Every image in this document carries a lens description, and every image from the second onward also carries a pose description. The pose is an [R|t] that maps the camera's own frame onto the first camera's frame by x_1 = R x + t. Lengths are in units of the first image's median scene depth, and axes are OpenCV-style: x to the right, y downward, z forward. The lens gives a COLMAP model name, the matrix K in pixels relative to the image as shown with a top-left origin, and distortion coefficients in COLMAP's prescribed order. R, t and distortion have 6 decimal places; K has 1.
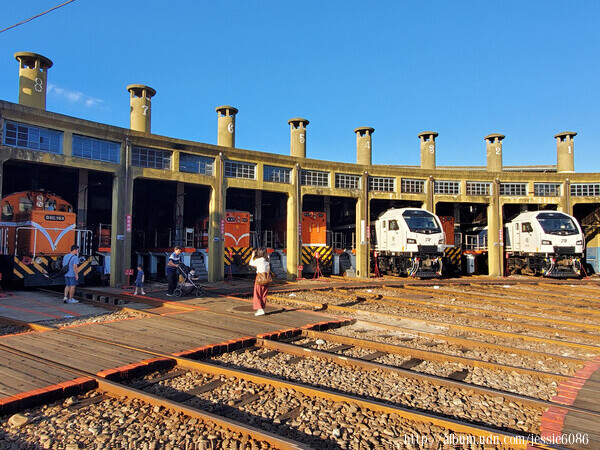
lens RADIAL K [[405.1, 0, 305.3], [0, 405.1, 229.4], [0, 0, 1]] dist [0.008772, 0.006143]
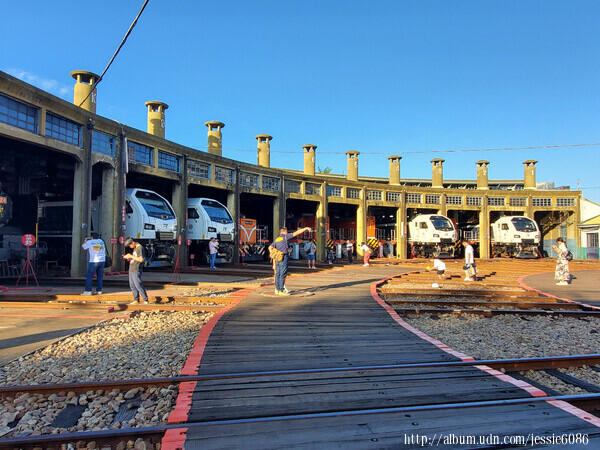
lens RADIAL K [[405.1, 0, 303.2], [0, 405.1, 228.7], [0, 0, 1]] dist [0.008772, 0.006143]
pose [[0.998264, 0.002597, 0.058837, -0.323704], [-0.003760, 0.999800, 0.019659, -0.025280], [-0.058774, -0.019846, 0.998074, -0.516532]]
